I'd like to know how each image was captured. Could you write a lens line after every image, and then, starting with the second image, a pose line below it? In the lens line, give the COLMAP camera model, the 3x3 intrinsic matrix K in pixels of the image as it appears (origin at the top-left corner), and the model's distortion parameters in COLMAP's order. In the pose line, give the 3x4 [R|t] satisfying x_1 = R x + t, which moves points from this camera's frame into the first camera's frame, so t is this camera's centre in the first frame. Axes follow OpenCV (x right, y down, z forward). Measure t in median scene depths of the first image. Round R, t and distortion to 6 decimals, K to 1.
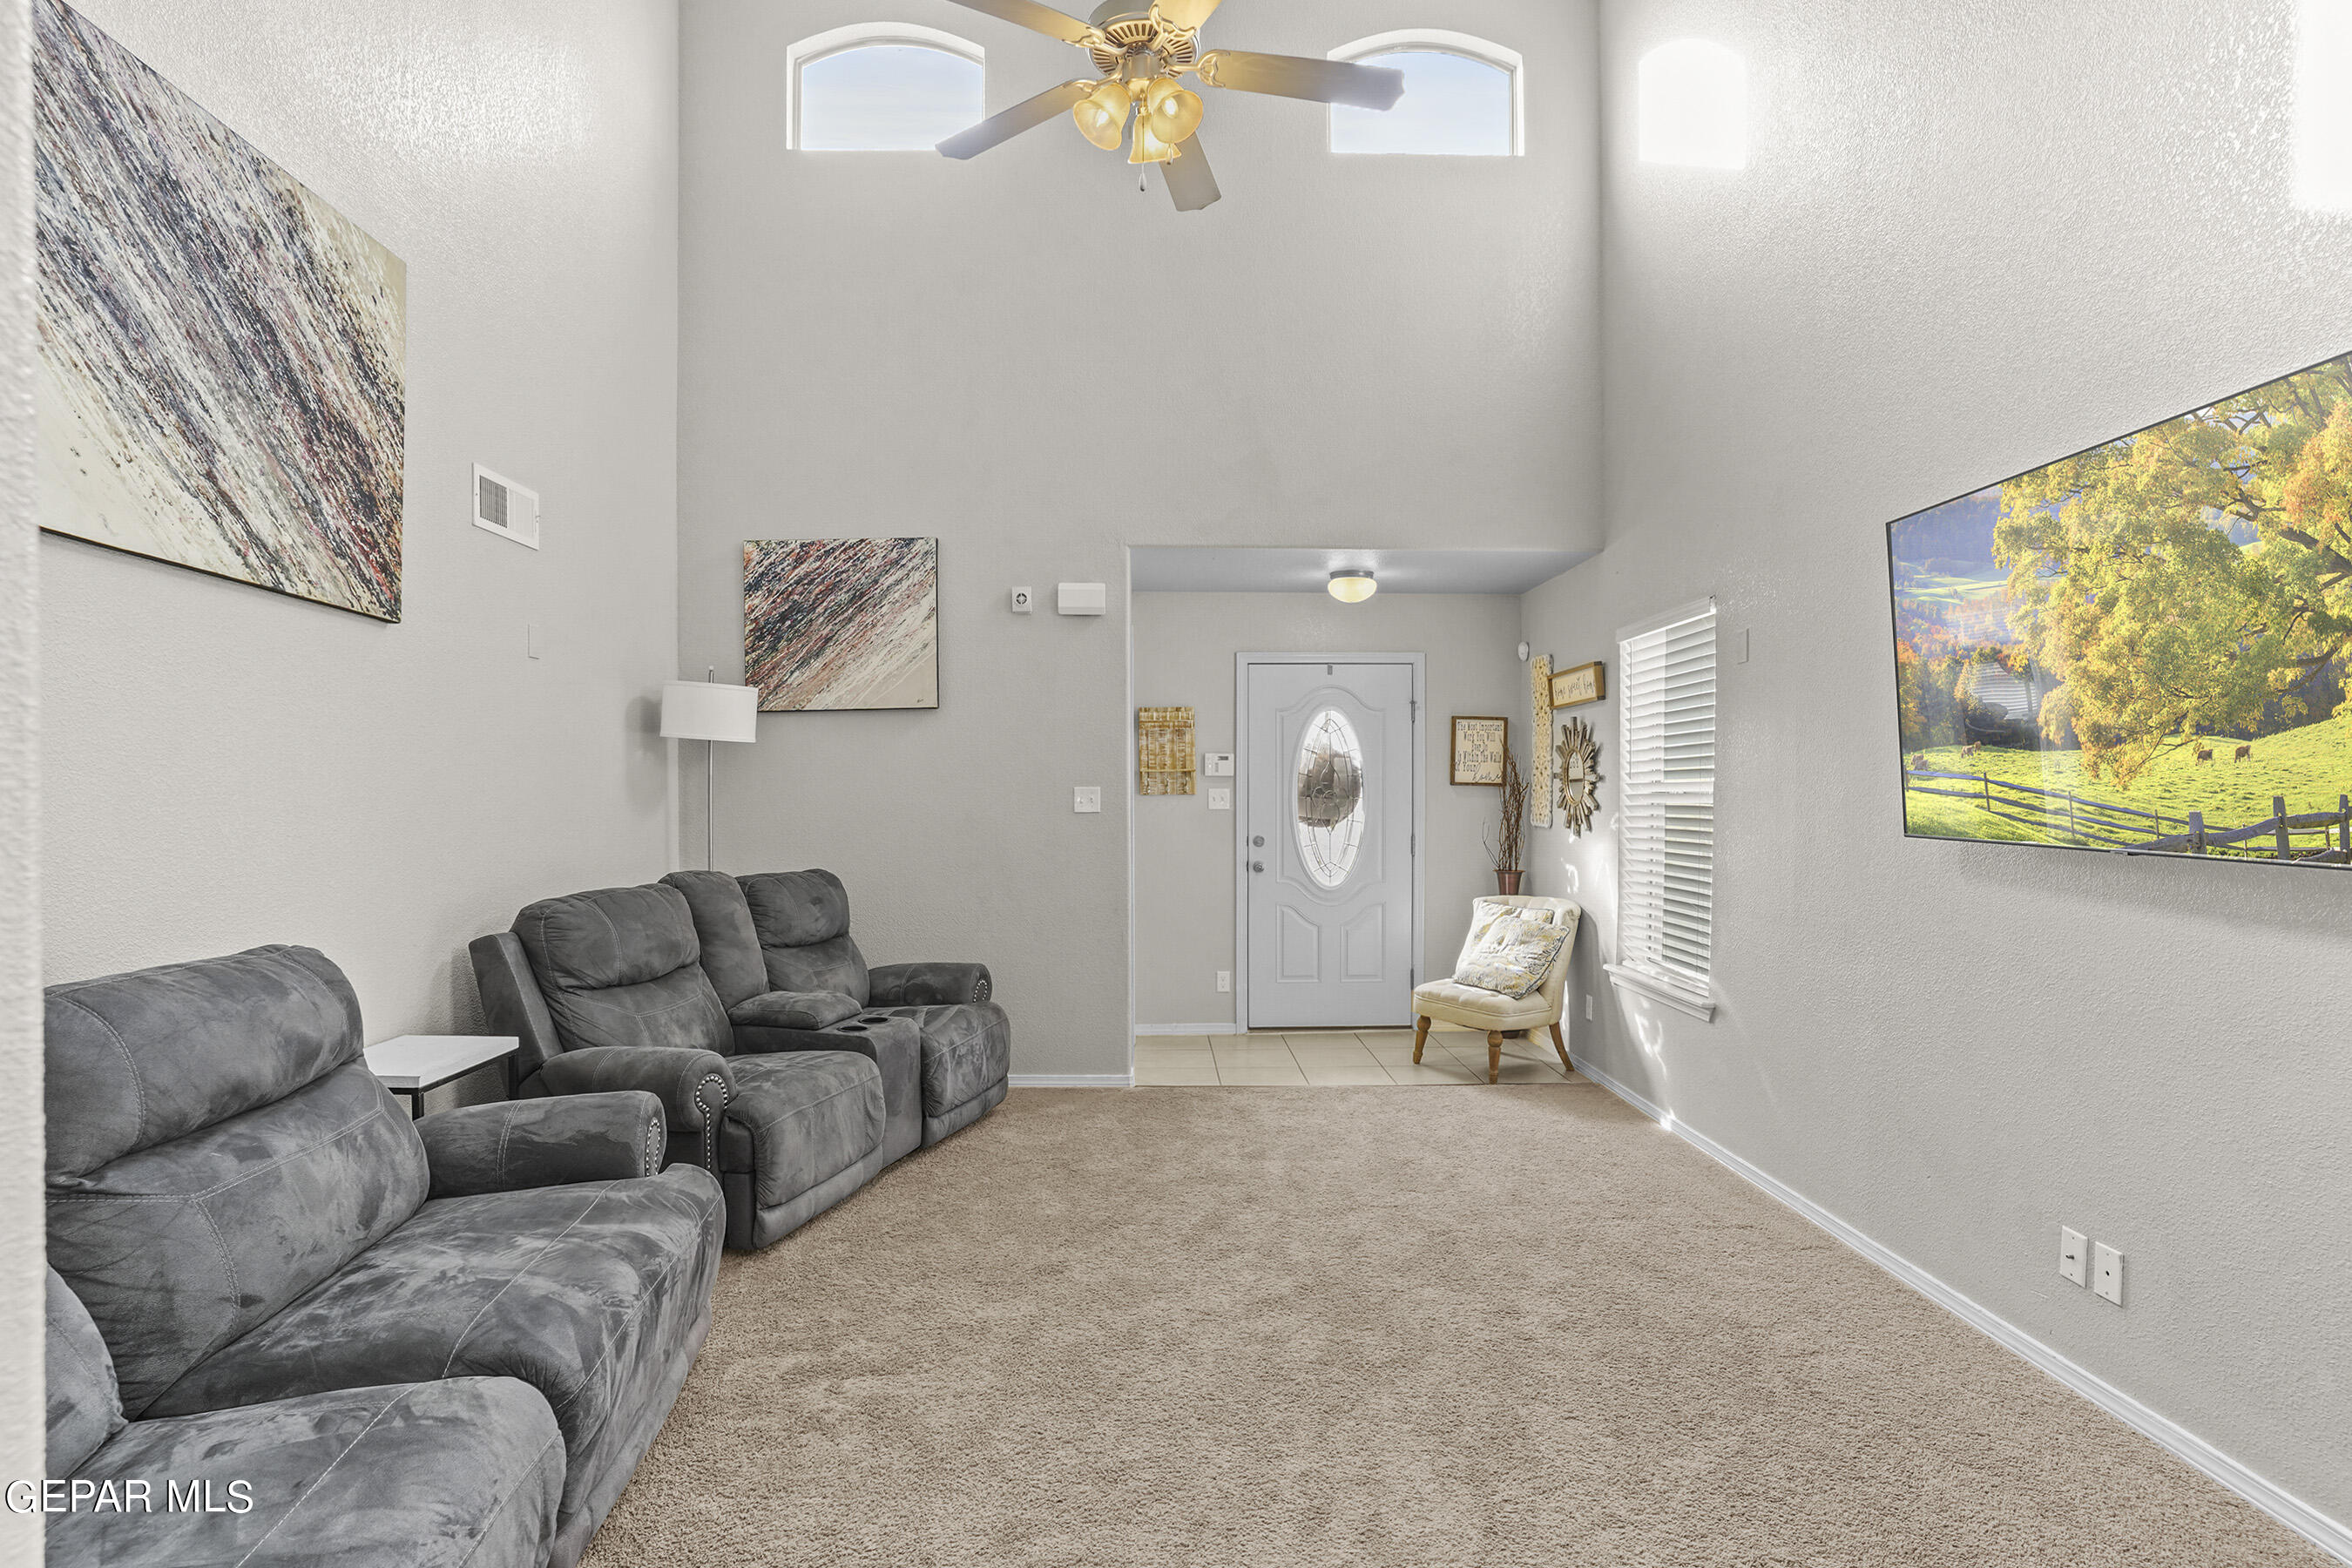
lens RADIAL K [[1166.4, 0, 1159.1], [0, 1166.4, 785.1], [0, 0, 1]] dist [-0.071714, 0.040566]
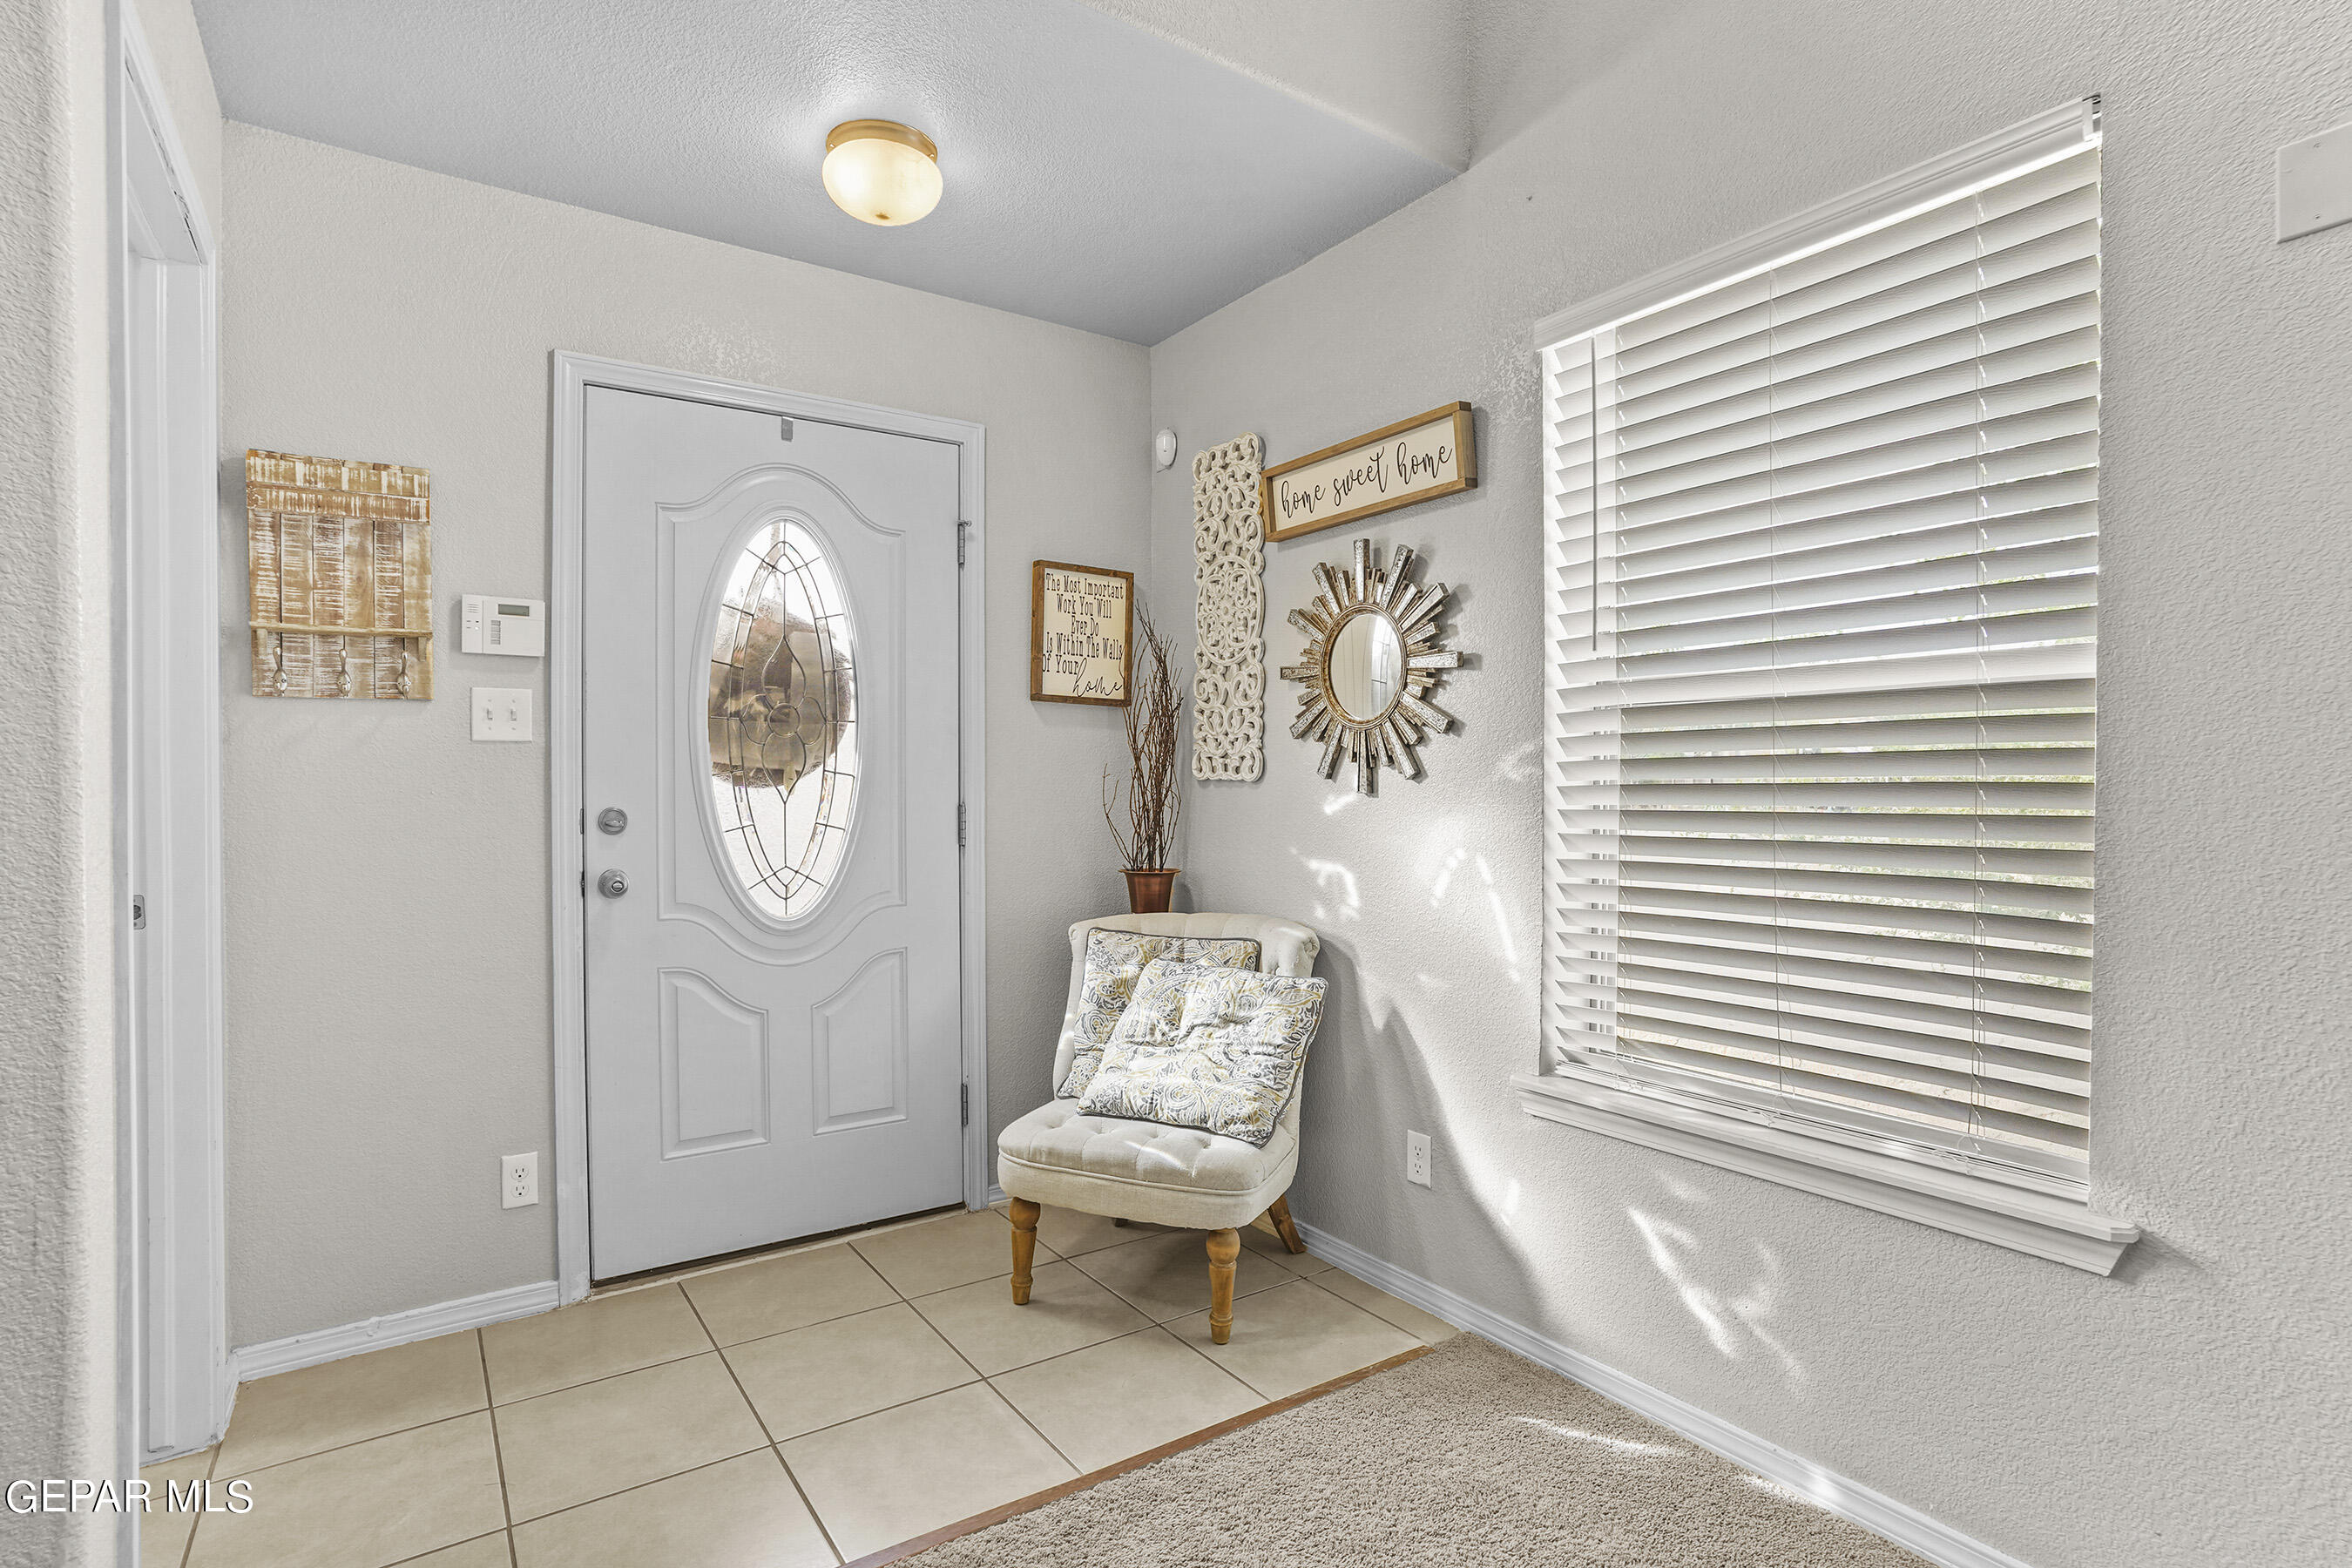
lens RADIAL K [[1166.4, 0, 1159.1], [0, 1166.4, 785.1], [0, 0, 1]] dist [-0.071714, 0.040566]
pose [[0.835211, -0.004137, 0.549914, 0.025425], [-0.000975, 0.999959, 0.009005, 0.033012], [-0.549929, -0.008057, 0.835173, 0.585726]]
